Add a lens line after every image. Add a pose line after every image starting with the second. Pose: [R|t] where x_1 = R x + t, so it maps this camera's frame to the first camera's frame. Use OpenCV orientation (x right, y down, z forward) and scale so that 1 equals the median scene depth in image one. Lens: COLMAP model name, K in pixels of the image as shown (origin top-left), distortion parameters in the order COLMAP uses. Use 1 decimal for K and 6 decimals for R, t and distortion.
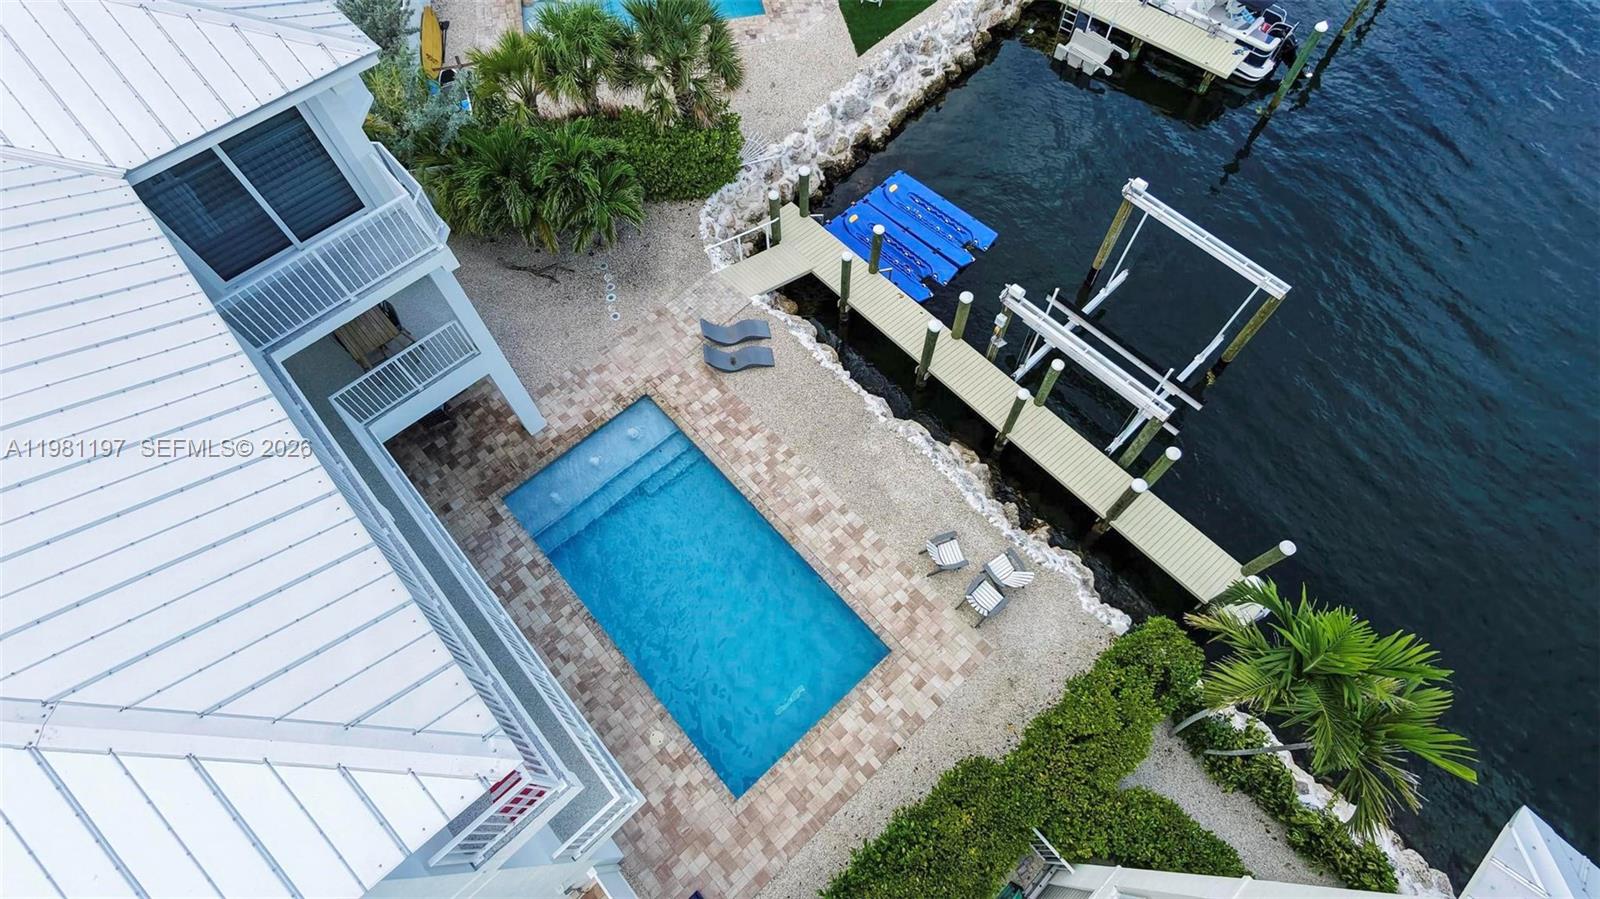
lens RADIAL K [[768.8, 0, 800.0], [0, 768.8, 449.5], [0, 0, 1]] dist [0.001962, 0.000202]
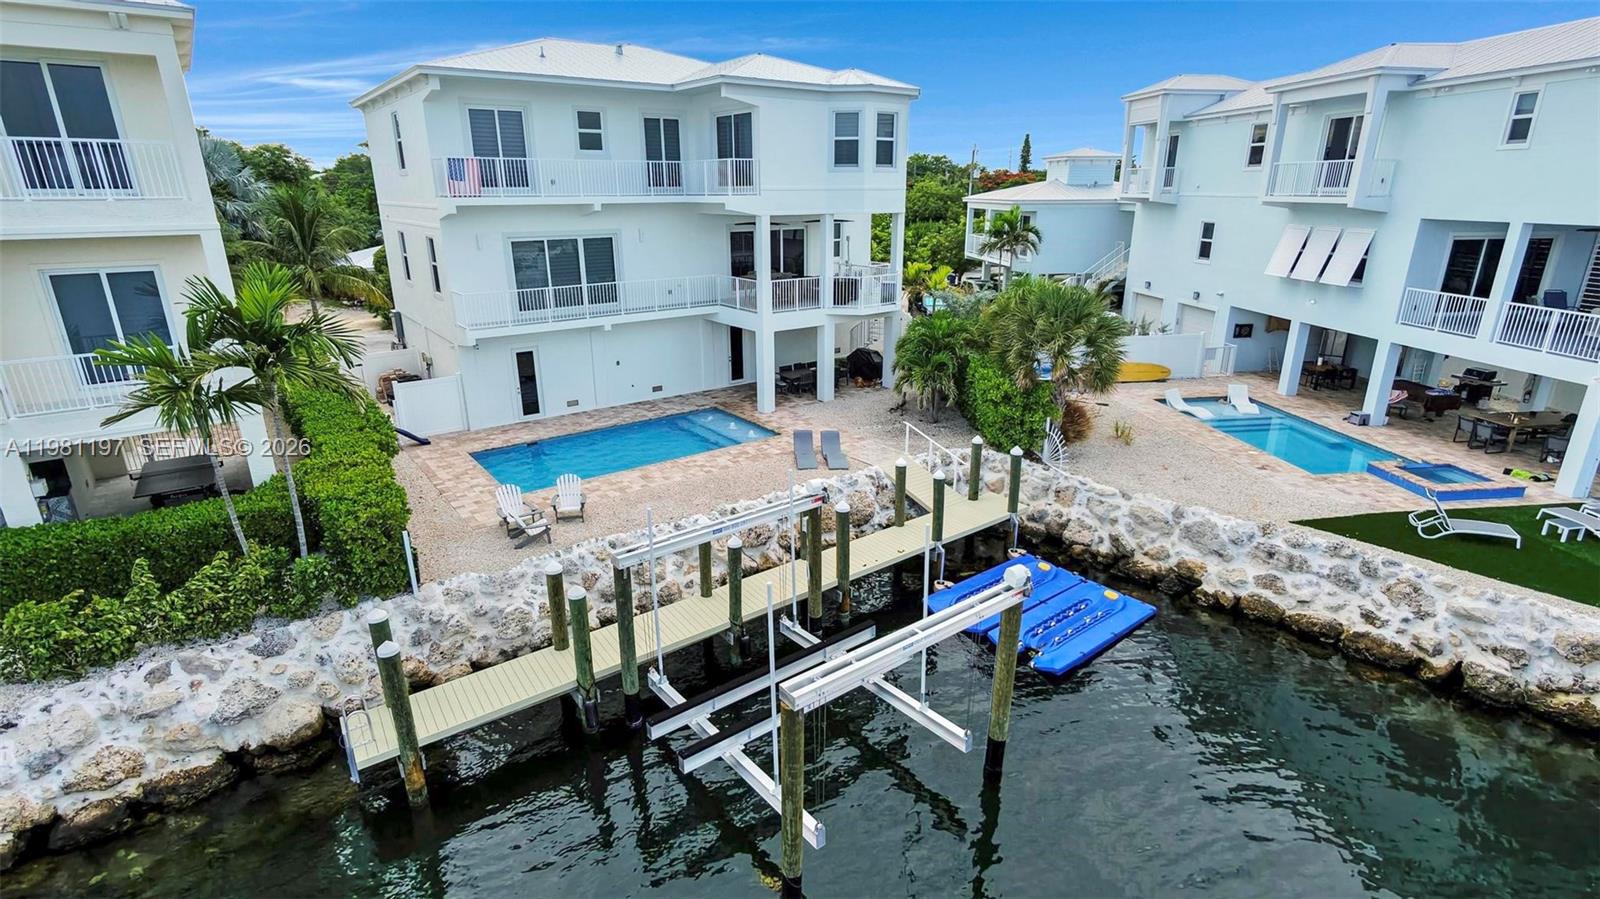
lens RADIAL K [[768.8, 0, 800.0], [0, 768.8, 449.5], [0, 0, 1]] dist [0.001962, 0.000202]
pose [[-0.084294, 0.337550, -0.937526, 0.770218], [-0.883540, 0.409697, 0.226949, -0.288088], [0.460708, 0.847472, 0.263704, 0.523943]]
